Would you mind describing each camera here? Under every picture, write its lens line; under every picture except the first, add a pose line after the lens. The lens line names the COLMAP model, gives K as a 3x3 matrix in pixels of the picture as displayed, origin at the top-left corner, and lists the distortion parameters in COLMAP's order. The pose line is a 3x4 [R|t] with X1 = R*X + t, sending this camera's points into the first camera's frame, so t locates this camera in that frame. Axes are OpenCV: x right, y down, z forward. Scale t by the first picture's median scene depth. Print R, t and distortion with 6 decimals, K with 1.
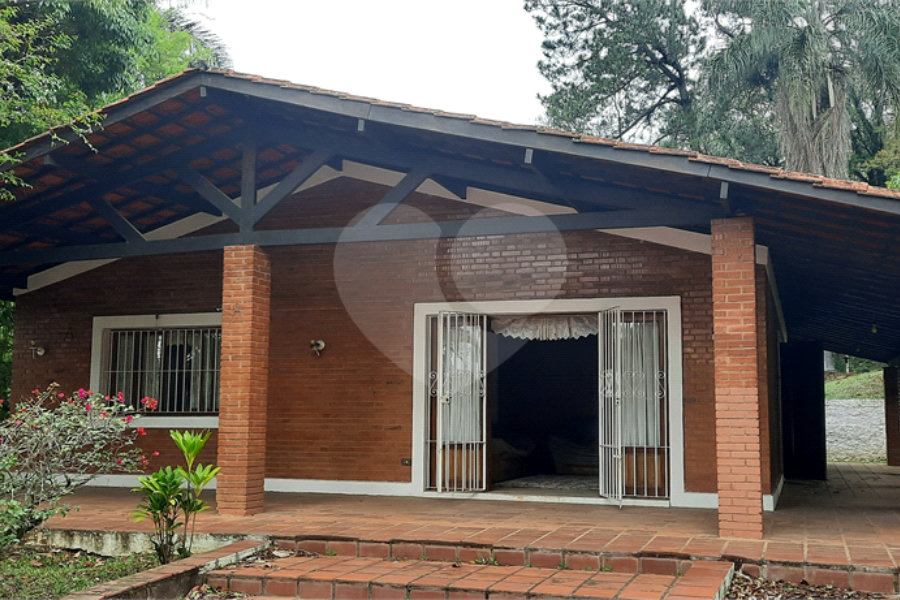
lens RADIAL K [[1033.8, 0, 450.0], [0, 1033.8, 300.0], [0, 0, 1]] dist [0.028777, -0.006332]
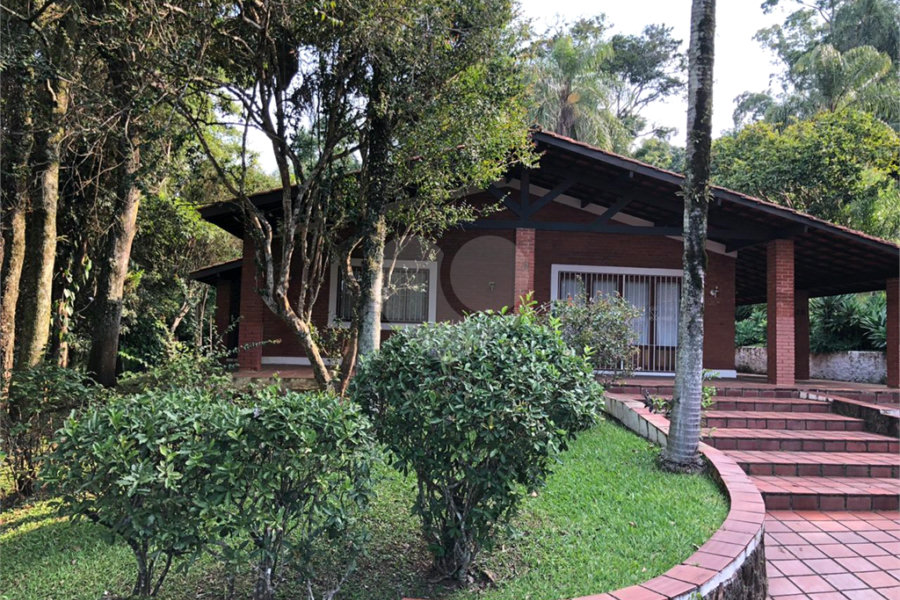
lens RADIAL K [[766.3, 0, 450.0], [0, 766.3, 300.0], [0, 0, 1]] dist [0.010169, 0.005040]
pose [[0.903518, 0.044684, 0.426213, -1.105211], [-0.069655, 0.996636, 0.043173, 0.028367], [-0.422850, -0.068696, 0.903592, -0.176636]]
